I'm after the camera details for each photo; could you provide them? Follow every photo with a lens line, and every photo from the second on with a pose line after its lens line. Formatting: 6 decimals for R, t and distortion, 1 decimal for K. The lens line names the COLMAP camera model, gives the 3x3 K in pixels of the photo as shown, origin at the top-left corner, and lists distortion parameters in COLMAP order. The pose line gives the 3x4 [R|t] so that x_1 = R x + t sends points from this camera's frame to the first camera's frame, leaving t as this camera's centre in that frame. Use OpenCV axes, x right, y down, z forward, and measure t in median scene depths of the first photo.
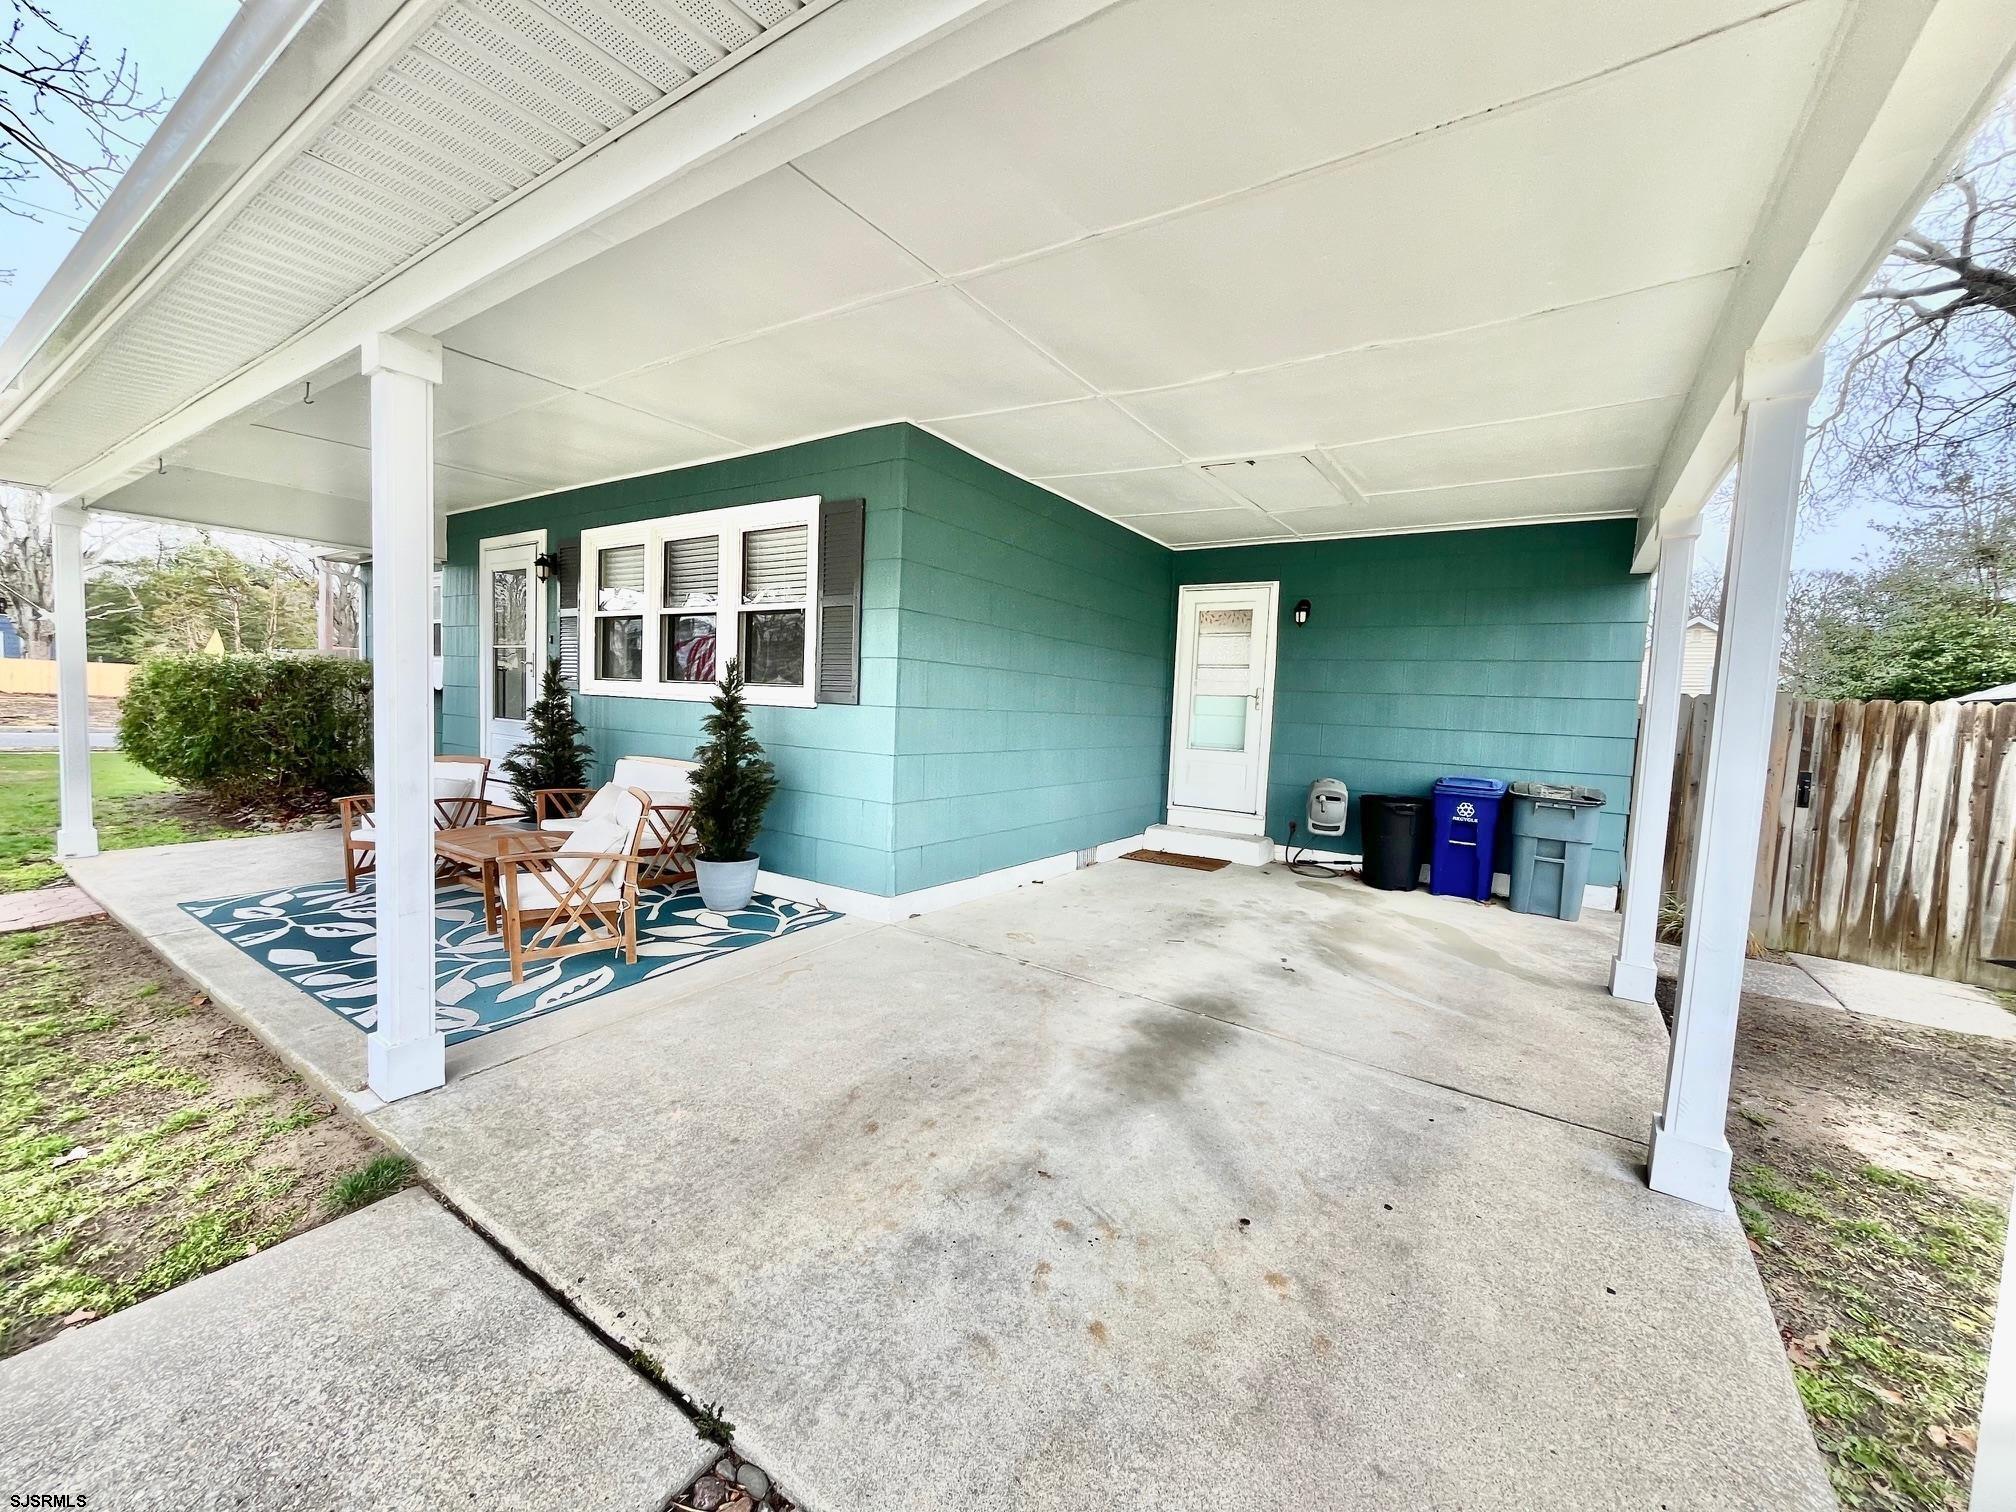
lens RADIAL K [[811.1, 0, 1012.2], [0, 811.1, 762.0], [0, 0, 1]] dist [-0.001716, -0.000452]
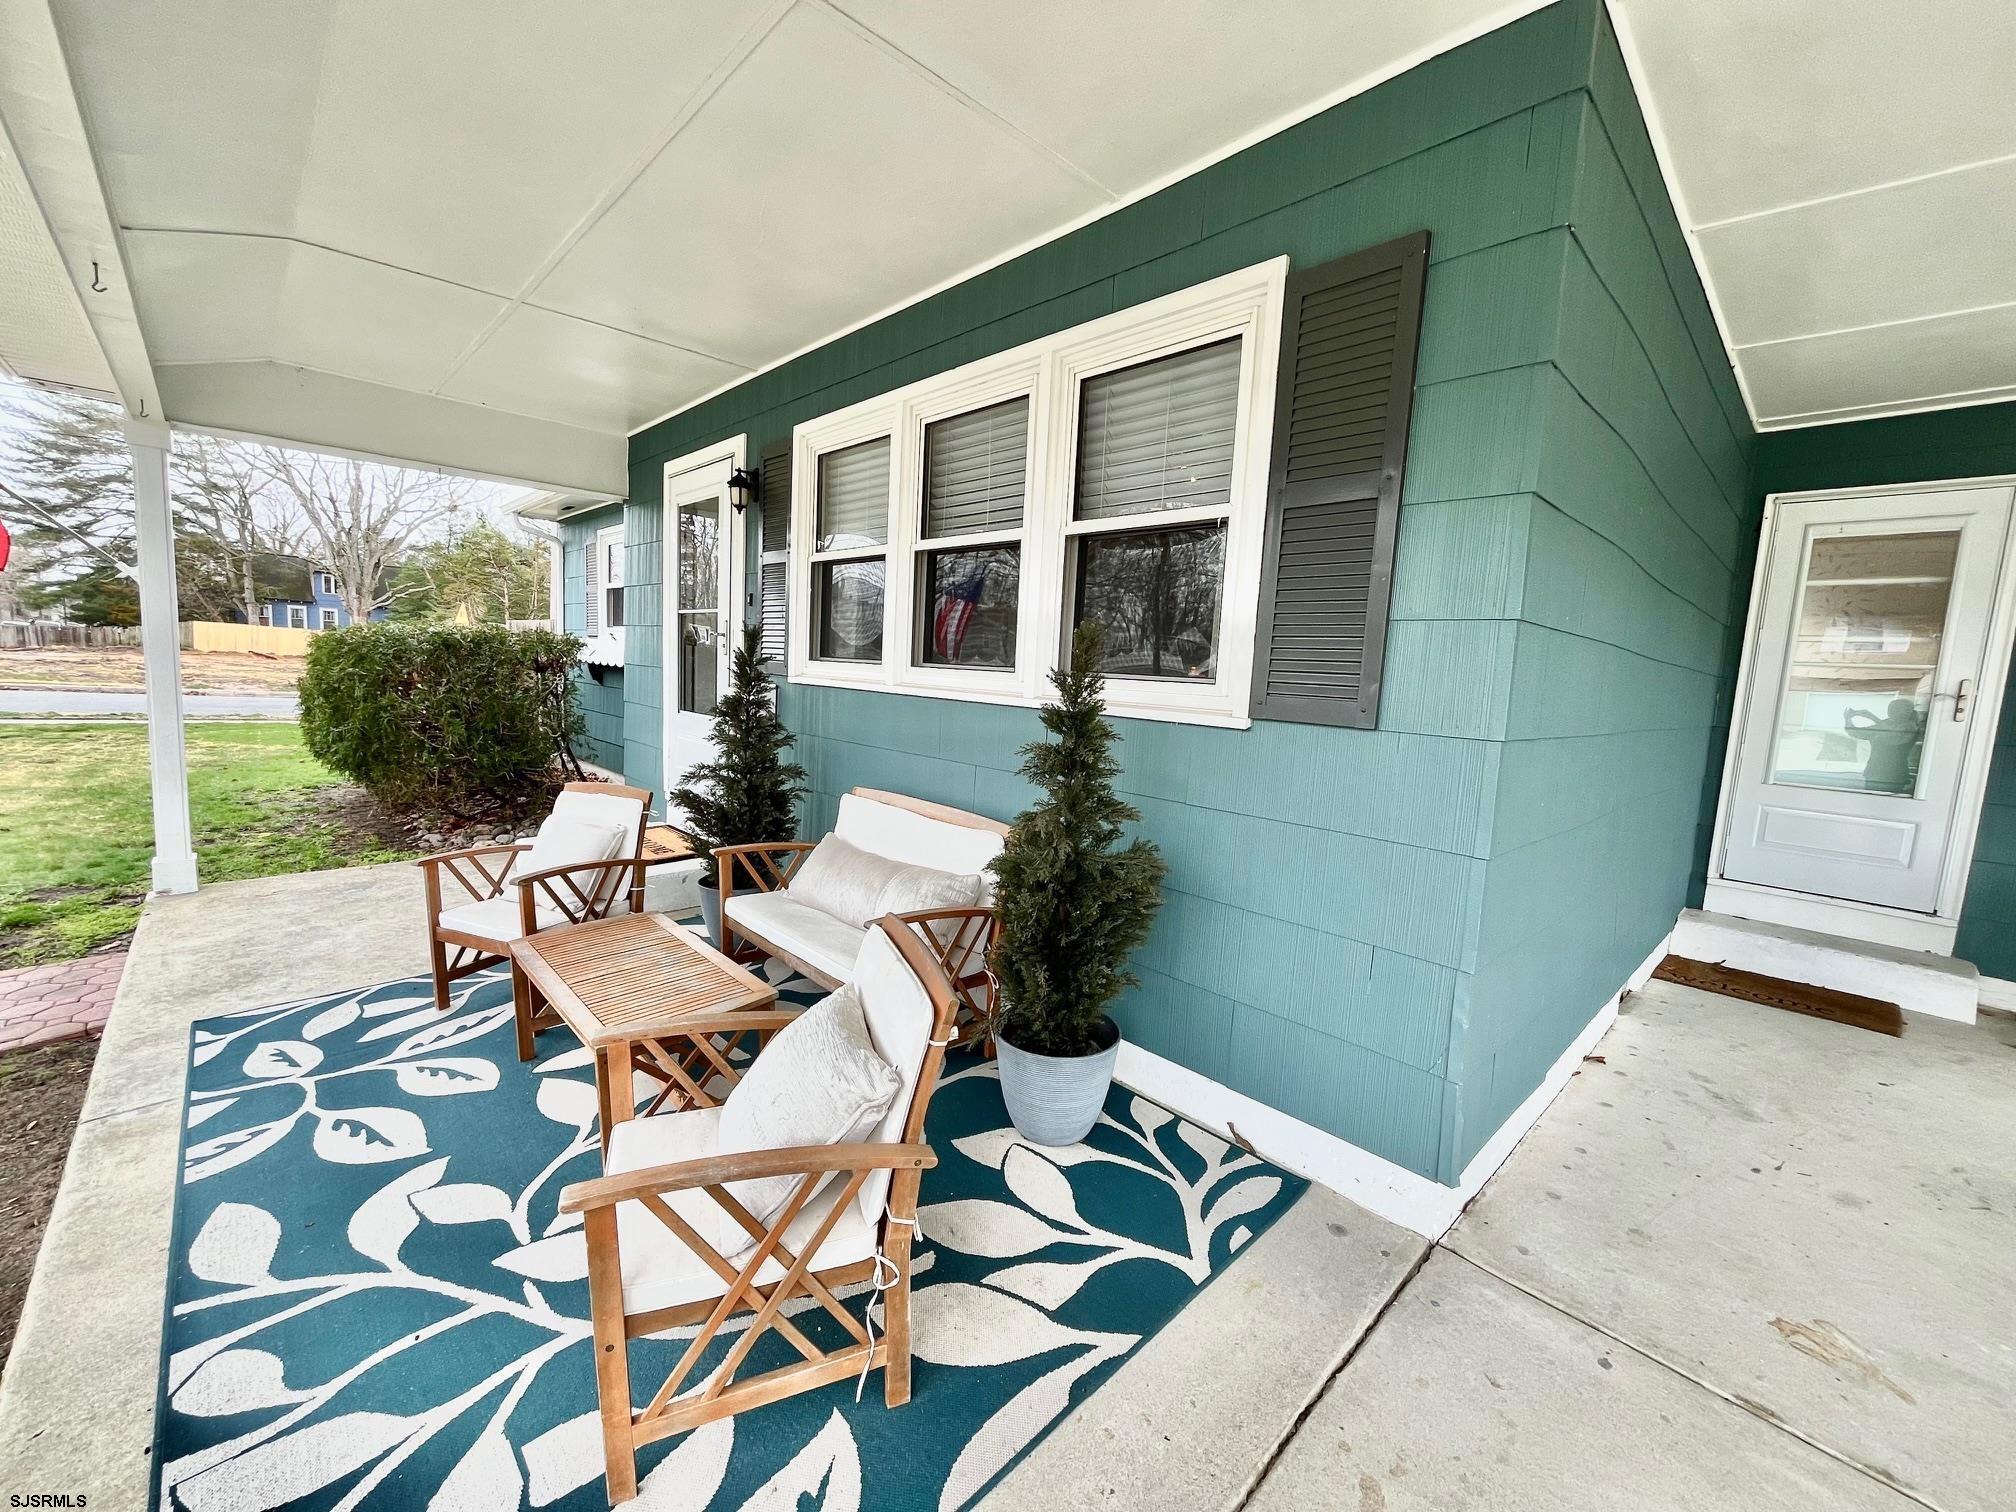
lens RADIAL K [[811.1, 0, 1012.6], [0, 811.1, 759.3], [0, 0, 1]] dist [-0.001716, -0.000452]
pose [[0.975901, 0.031795, -0.215884, -0.268905], [-0.025036, 0.999109, 0.033974, -0.061076], [0.216772, -0.027750, 0.975828, 0.503781]]
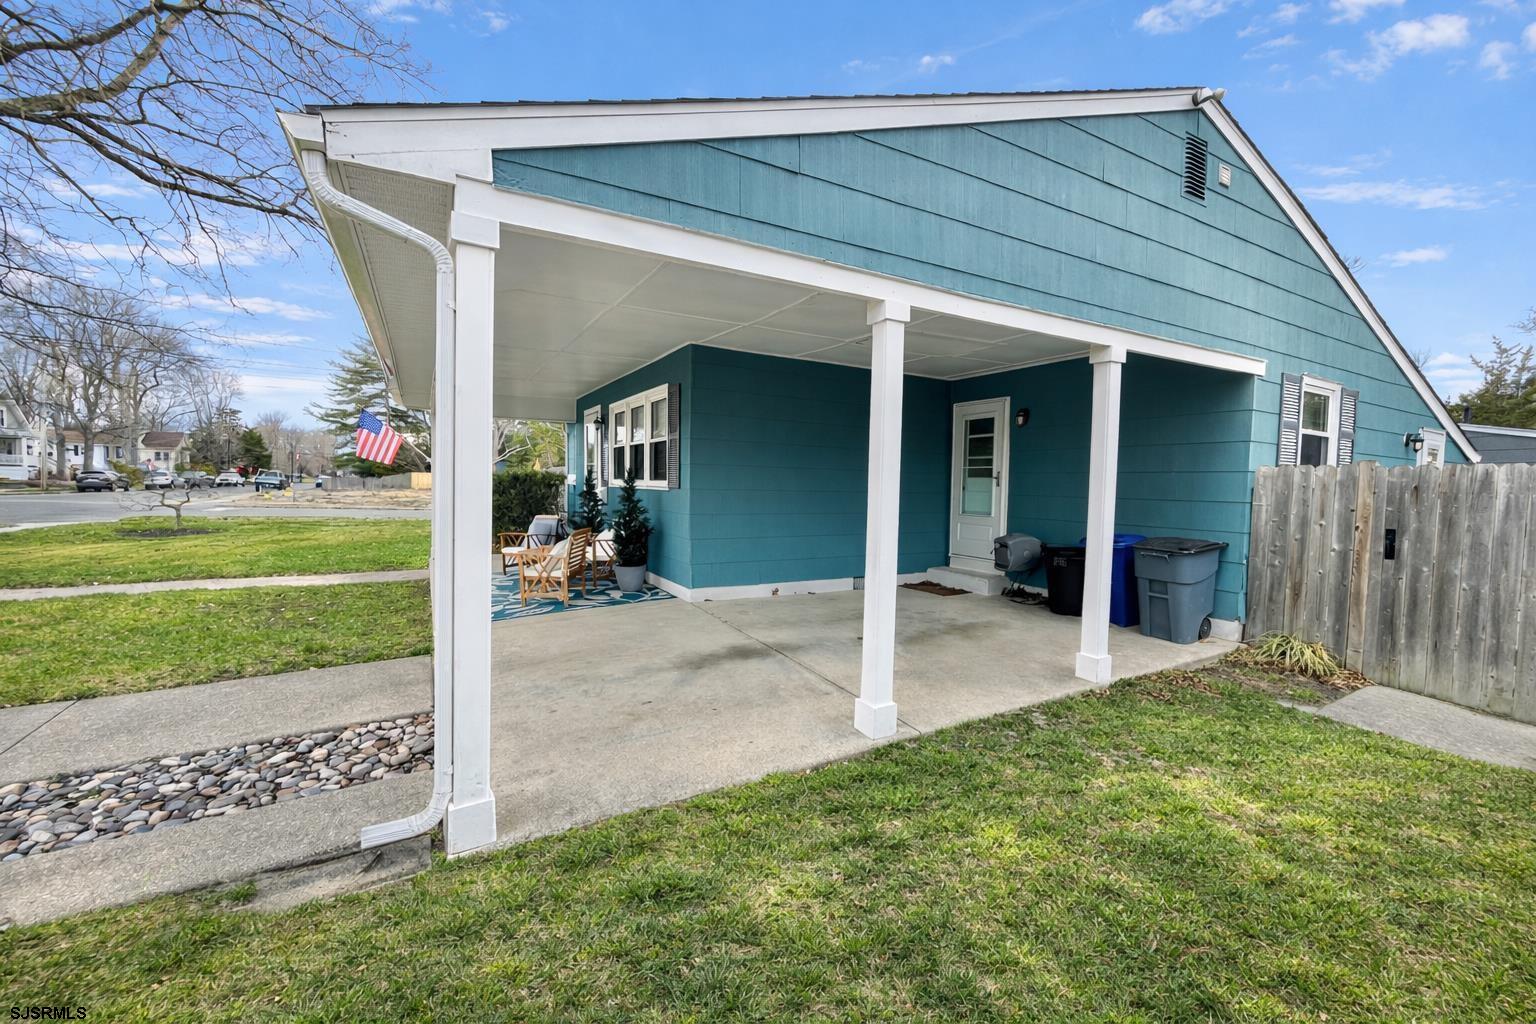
lens RADIAL K [[615.7, 0, 771.5], [0, 615.7, 514.8], [0, 0, 1]] dist [0.001092, 0.000069]
pose [[0.893175, -0.000699, -0.449708, 0.632176], [-0.014558, 0.999430, -0.030468, 0.032928], [0.449473, 0.033760, 0.892656, -0.204533]]
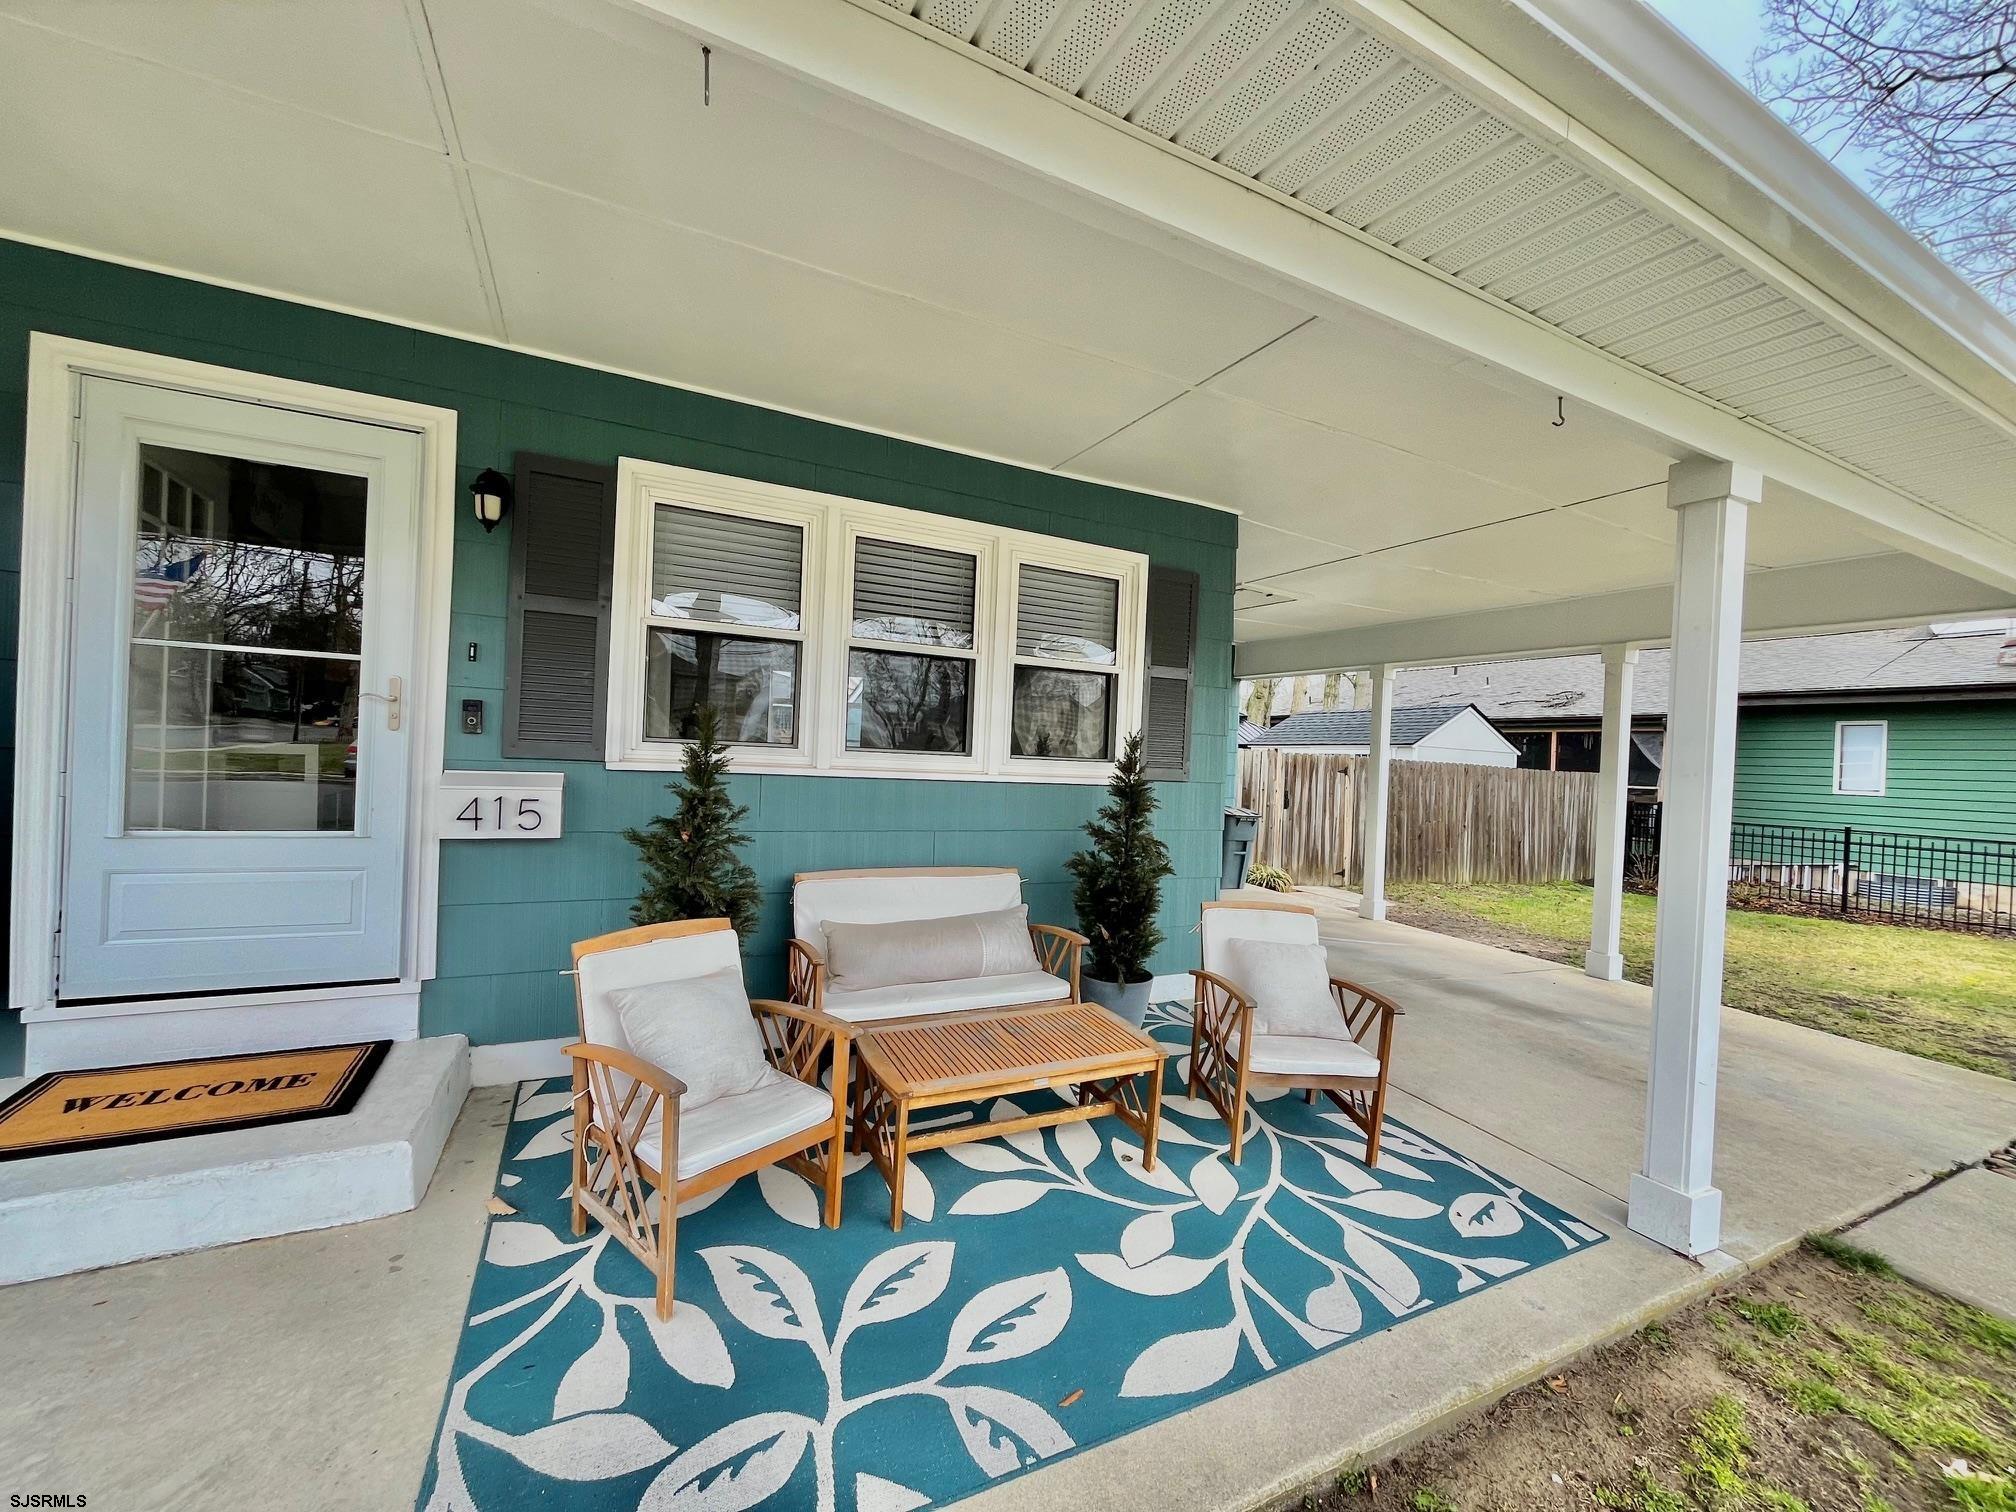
lens RADIAL K [[811.1, 0, 1002.3], [0, 811.1, 754.6], [0, 0, 1]] dist [-0.001716, -0.000452]
pose [[0.499135, -0.018847, 0.866319, -1.082309], [0.039076, 0.999236, -0.000775, -0.104524], [-0.865642, 0.034239, 0.499490, 0.663354]]
